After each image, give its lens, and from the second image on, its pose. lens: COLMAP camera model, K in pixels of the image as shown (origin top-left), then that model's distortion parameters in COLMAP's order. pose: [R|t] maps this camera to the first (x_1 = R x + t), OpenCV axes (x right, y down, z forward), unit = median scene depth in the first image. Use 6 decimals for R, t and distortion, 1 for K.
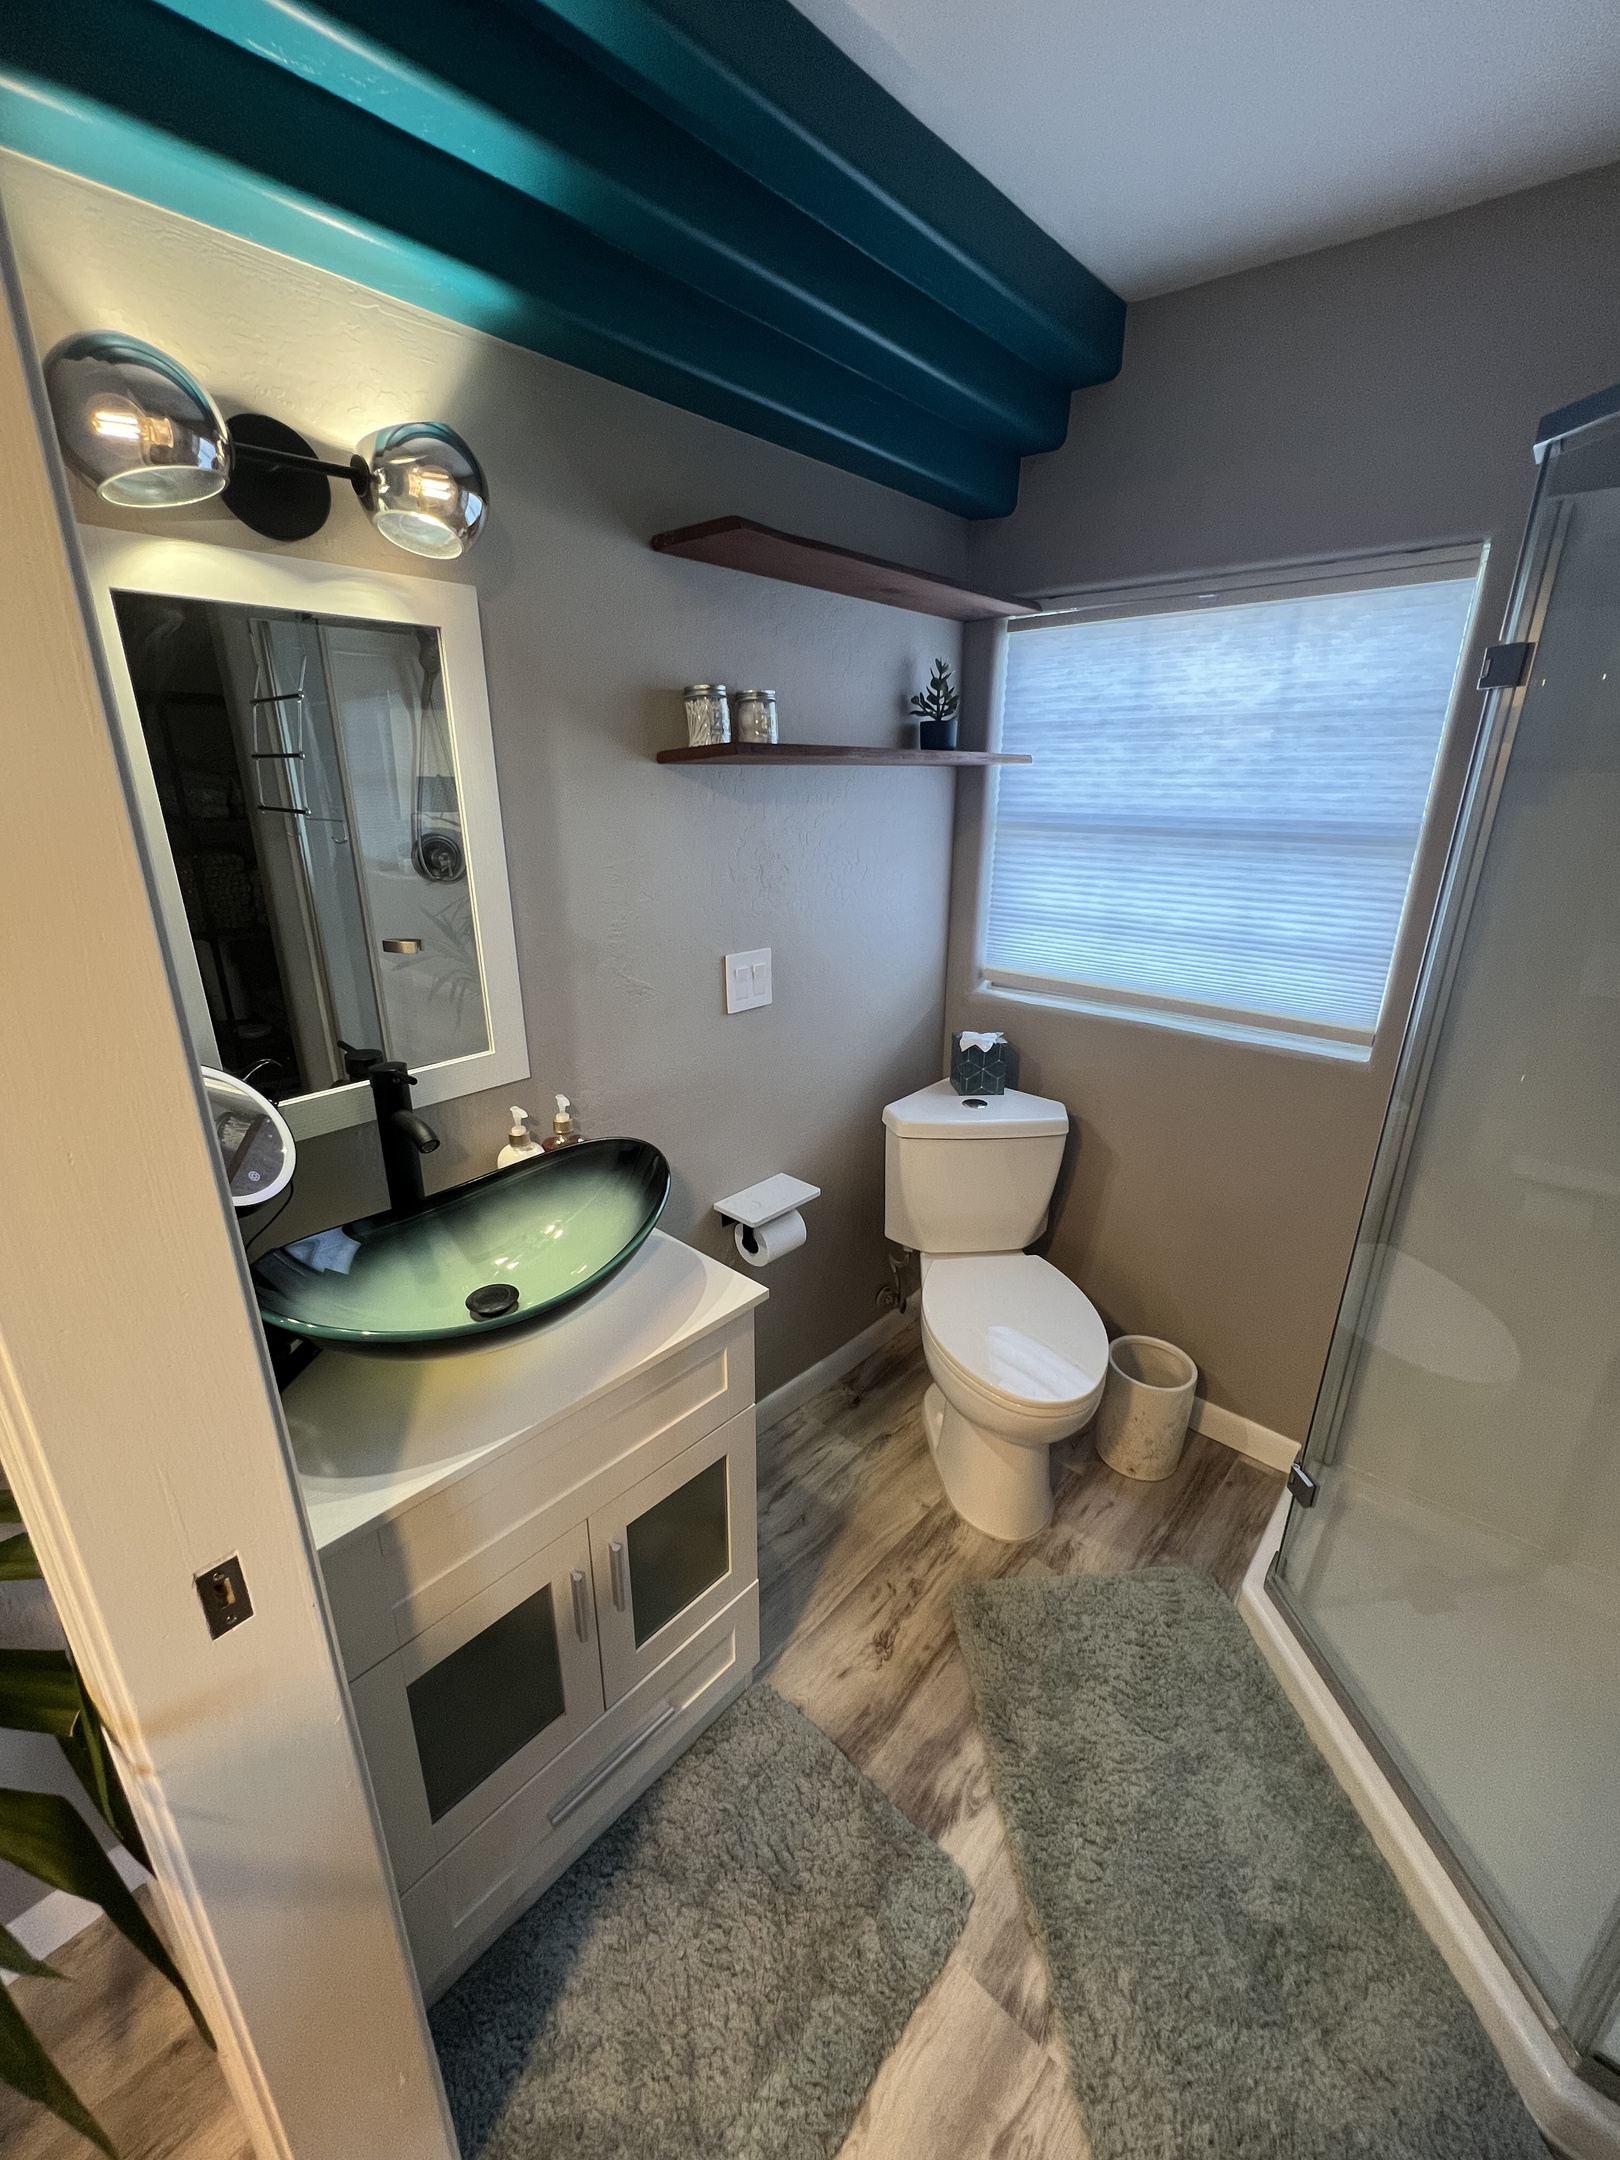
lens RADIAL K [[870.2, 0, 810.4], [0, 870.2, 1072.6], [0, 0, 1]] dist [-0.002823, 0.002207]
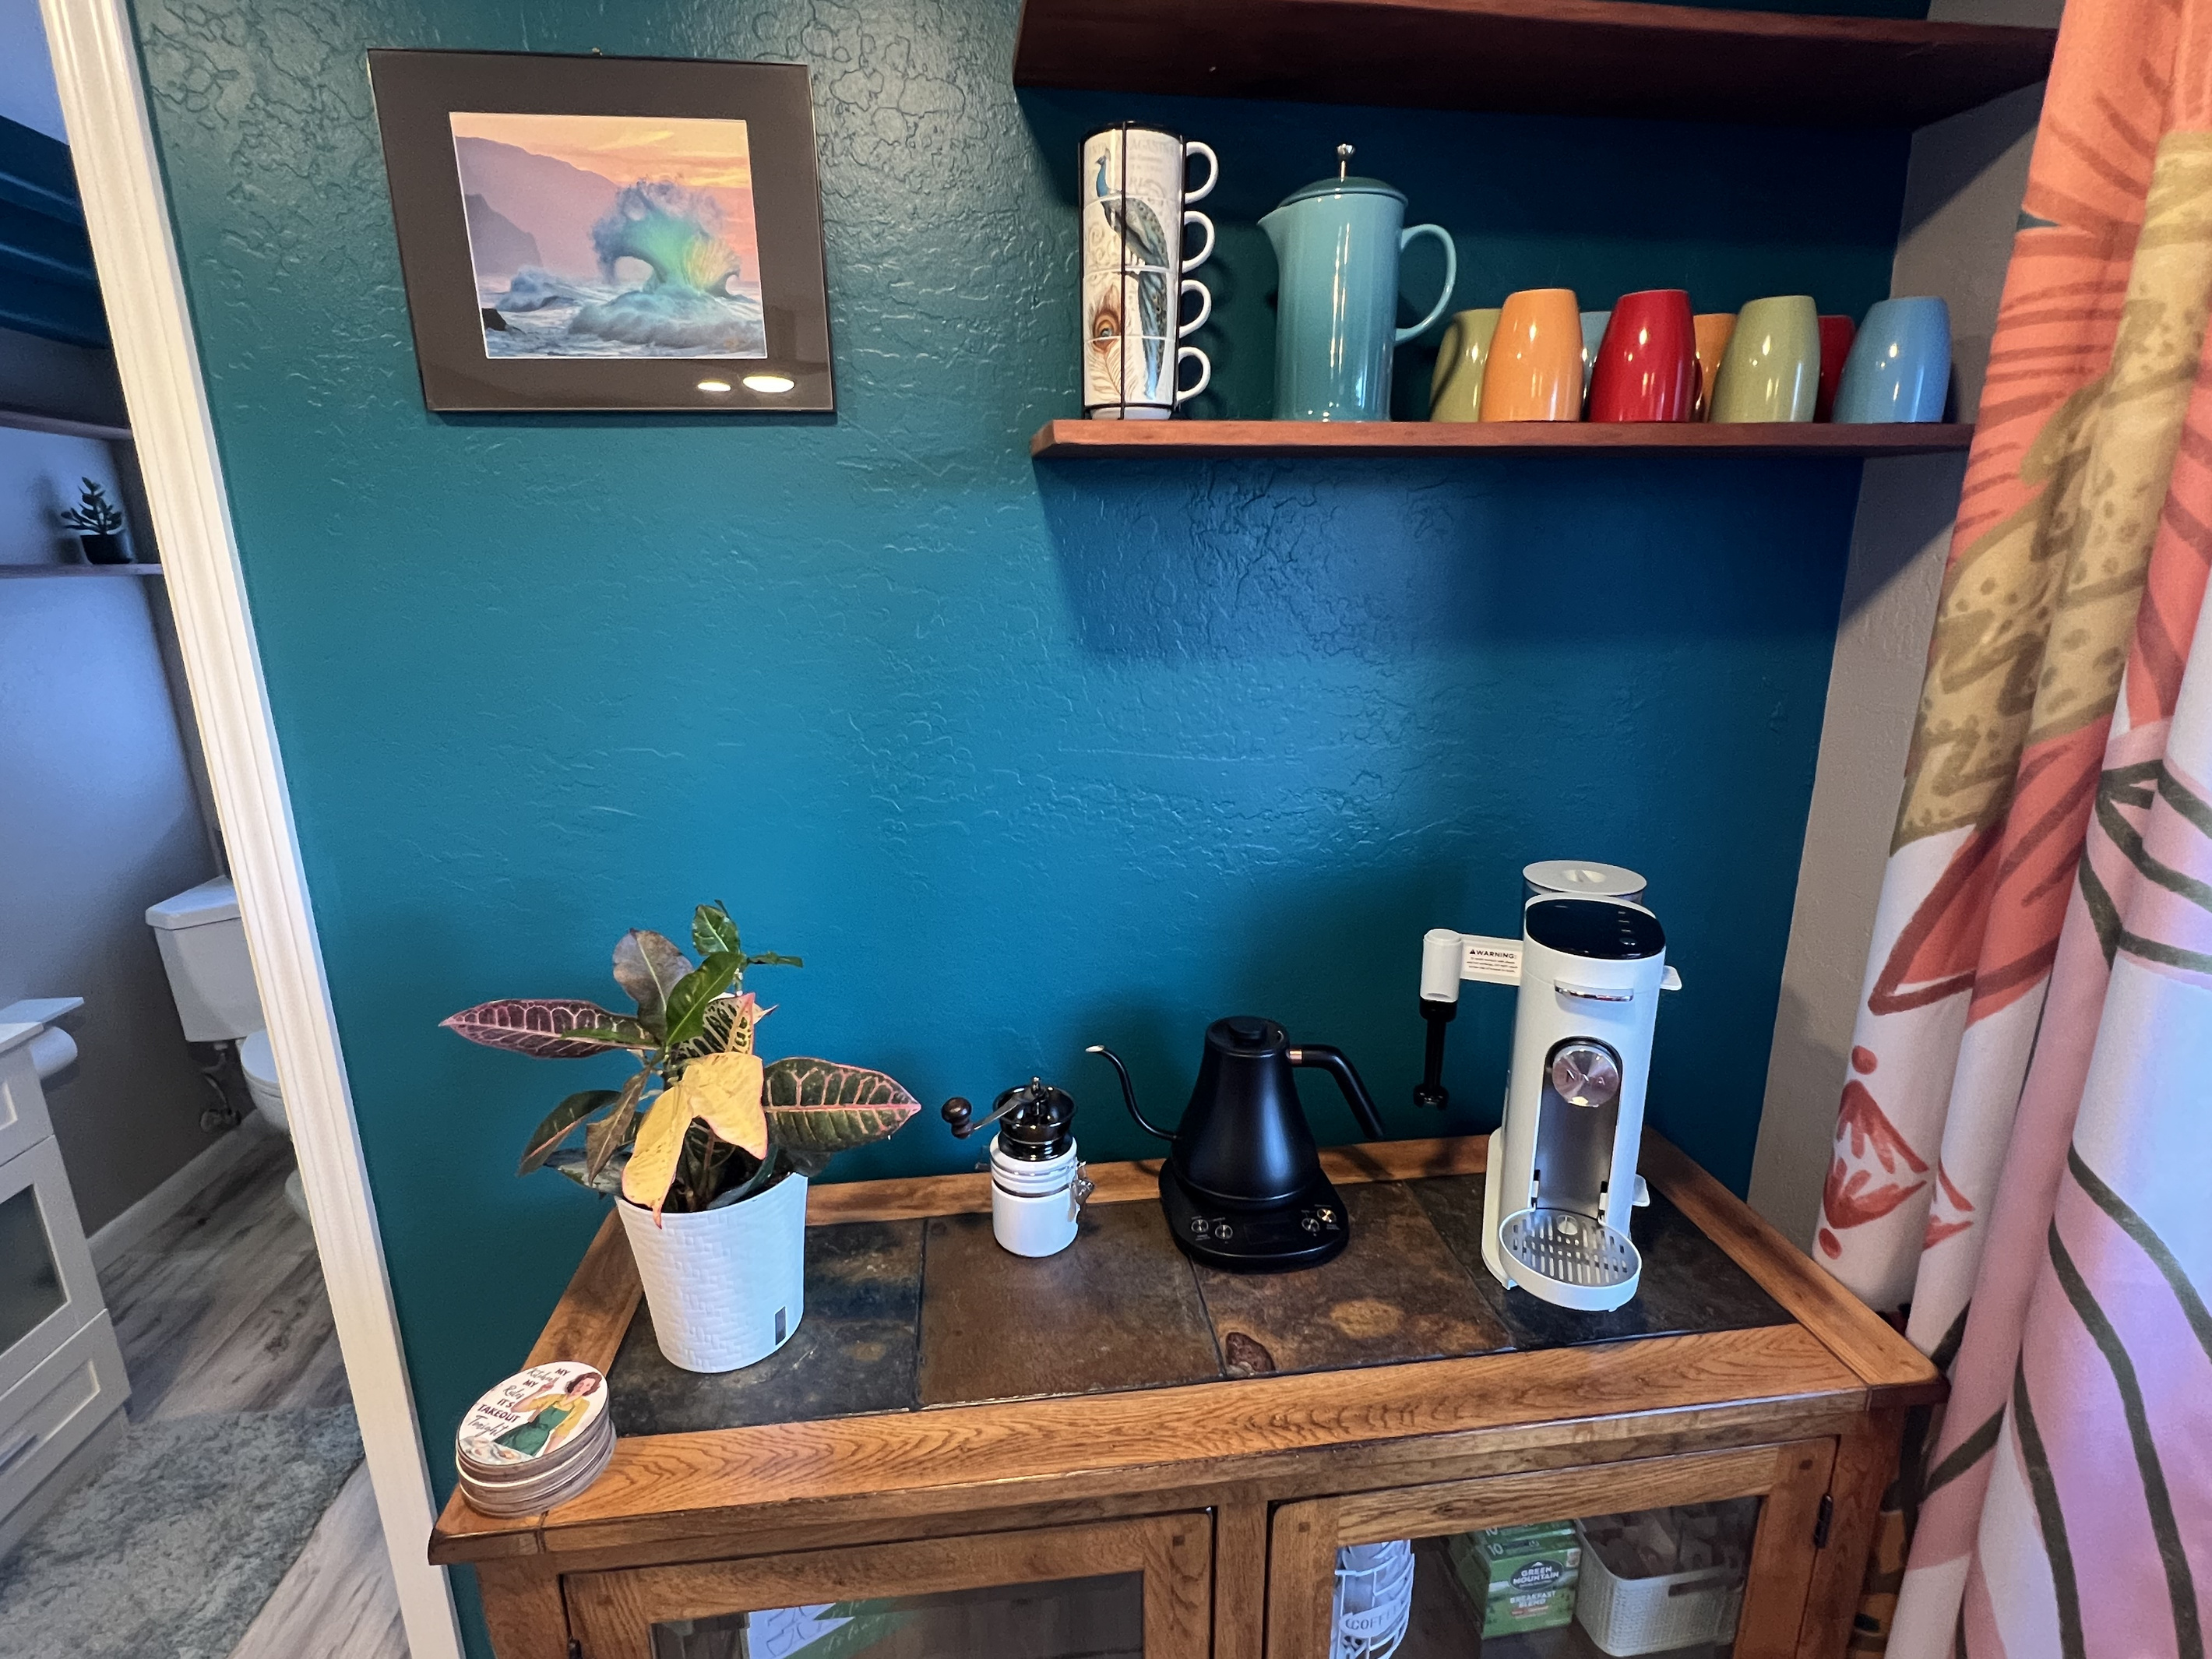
lens RADIAL K [[1053.3, 0, 1099.5], [0, 1053.3, 822.7], [0, 0, 1]] dist [-0.000604, 0.000001]
pose [[0.658855, -0.205447, 0.723673, -0.053782], [0.265521, 0.963580, 0.031817, 0.221021], [-0.703853, 0.171187, 0.689410, -0.701749]]
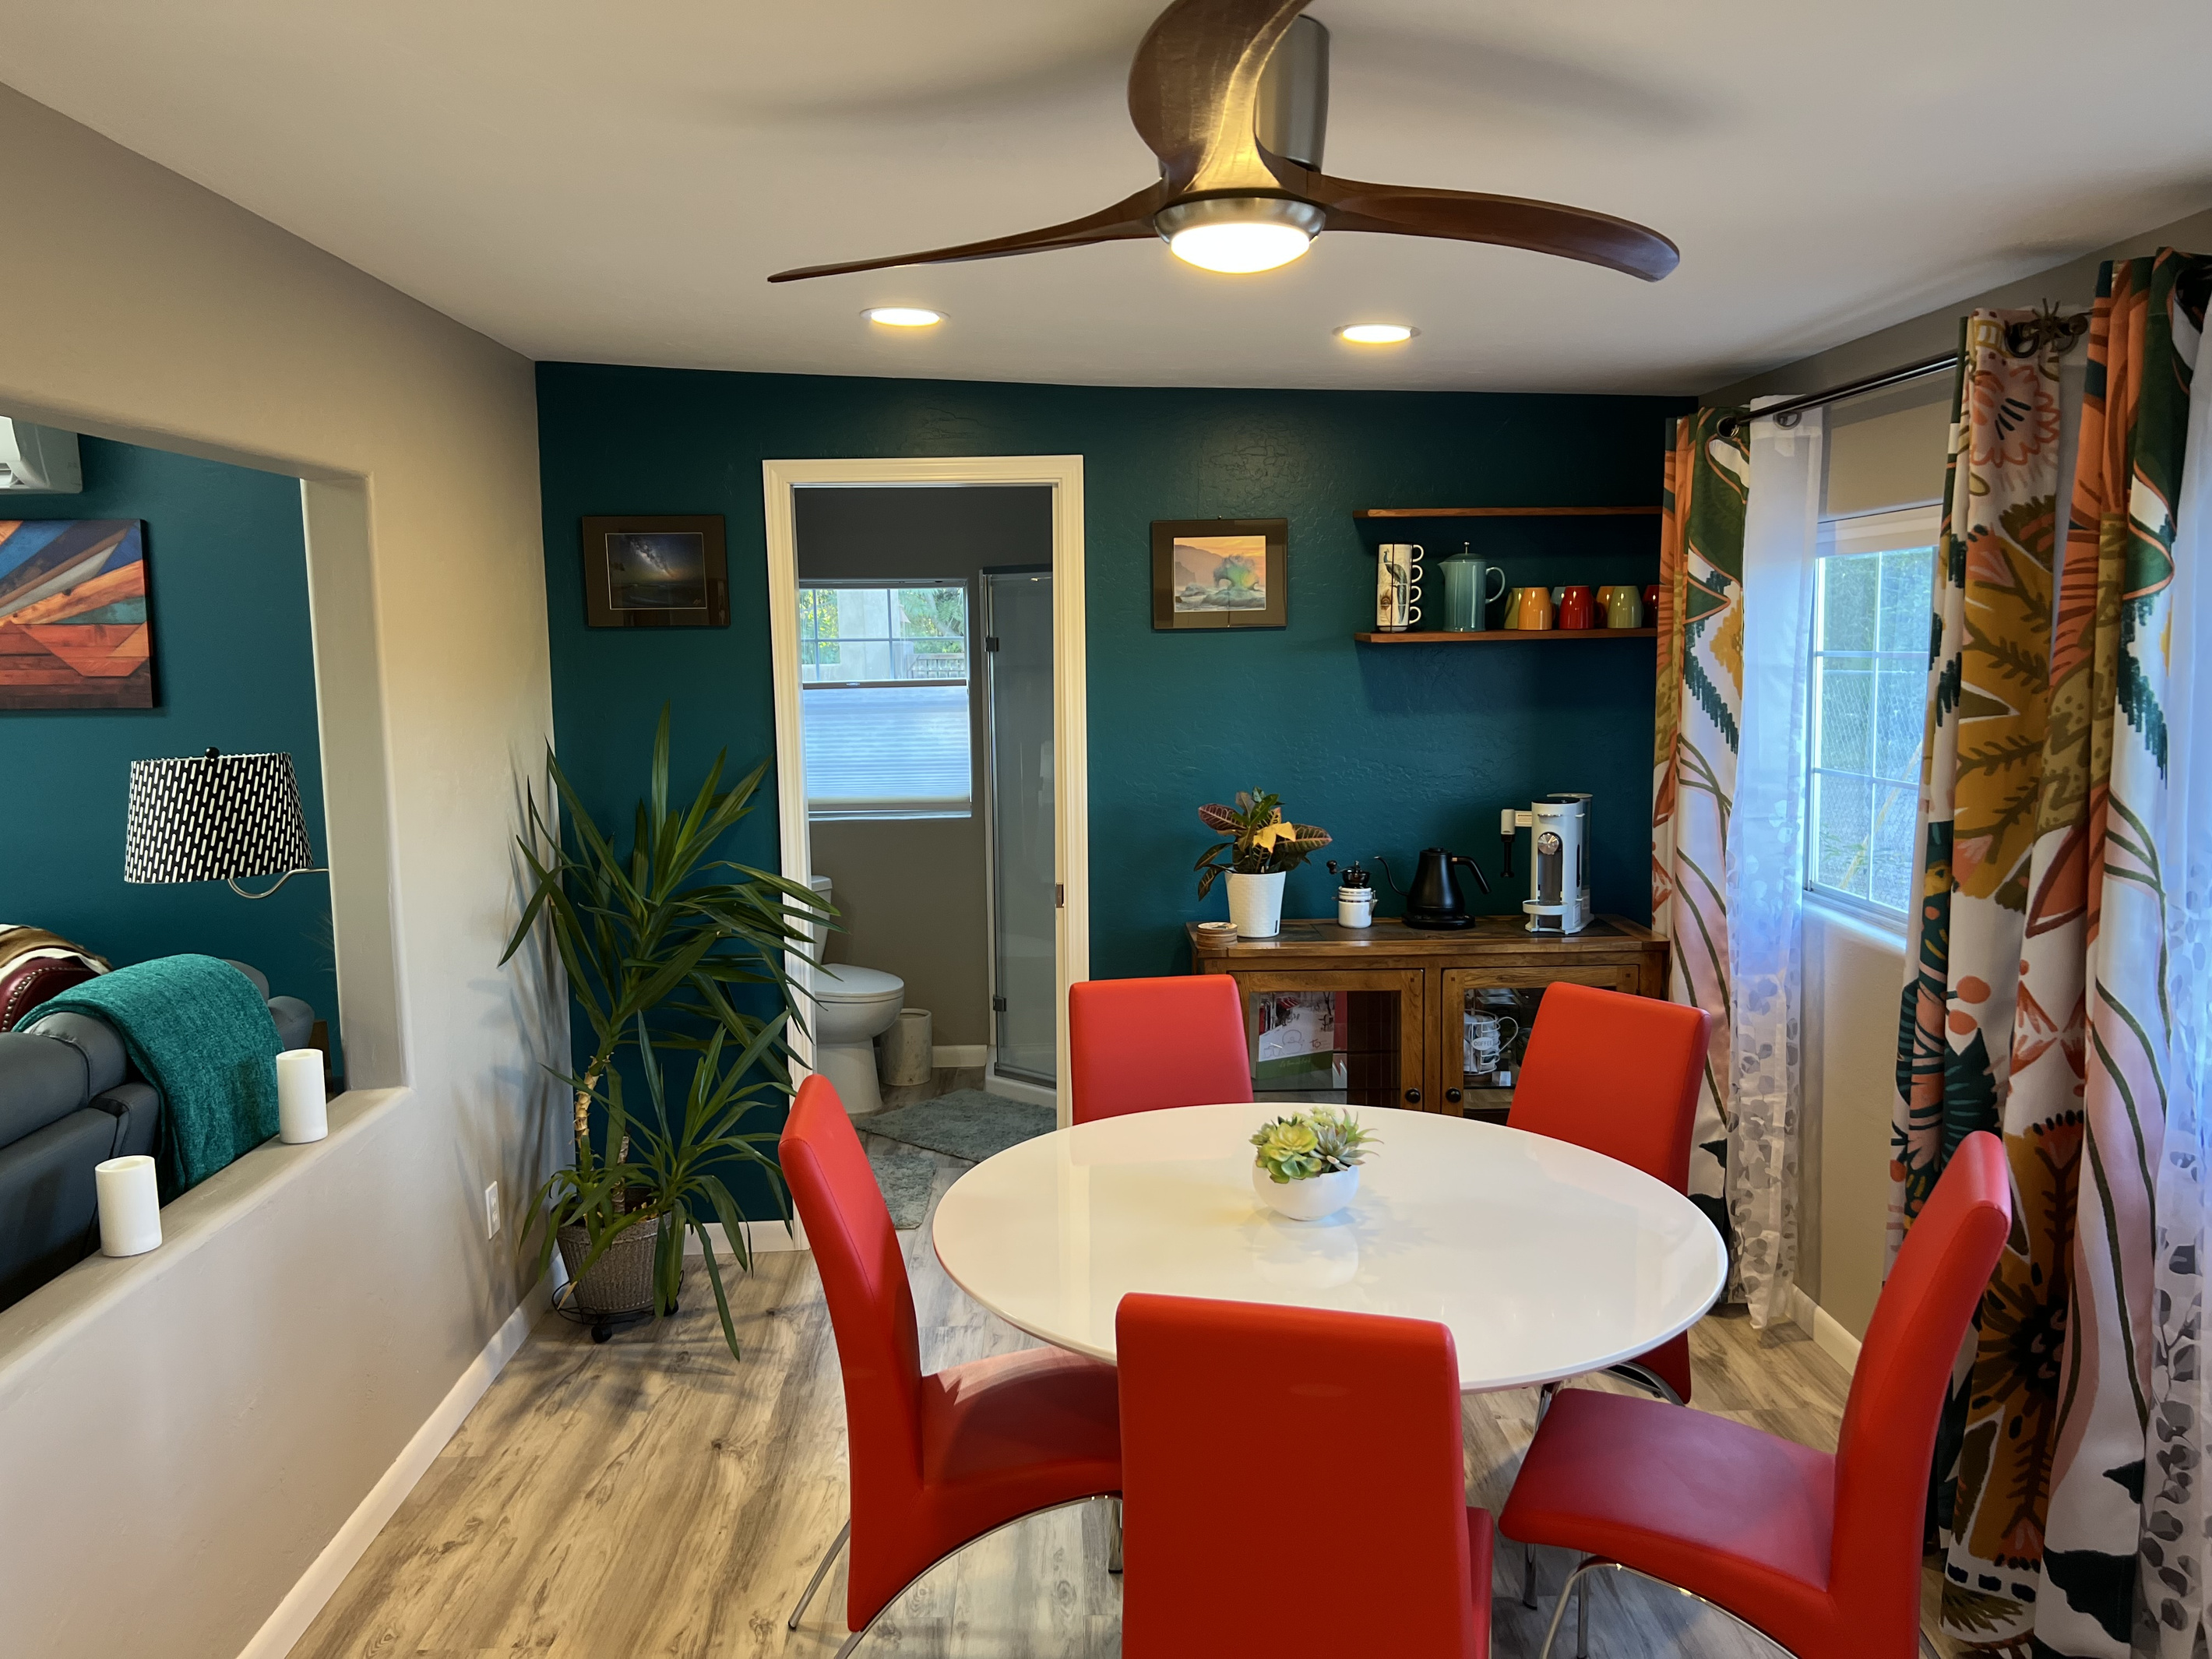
lens RADIAL K [[1692.0, 0, 1106.0], [0, 1692.0, 829.5], [0, 0, 1]] dist [0.131692, -0.002396]
pose [[0.720841, -0.099995, 0.685850, -1.667243], [0.248354, 0.961095, -0.120899, 0.525642], [-0.647077, 0.257482, 0.717631, -1.828513]]
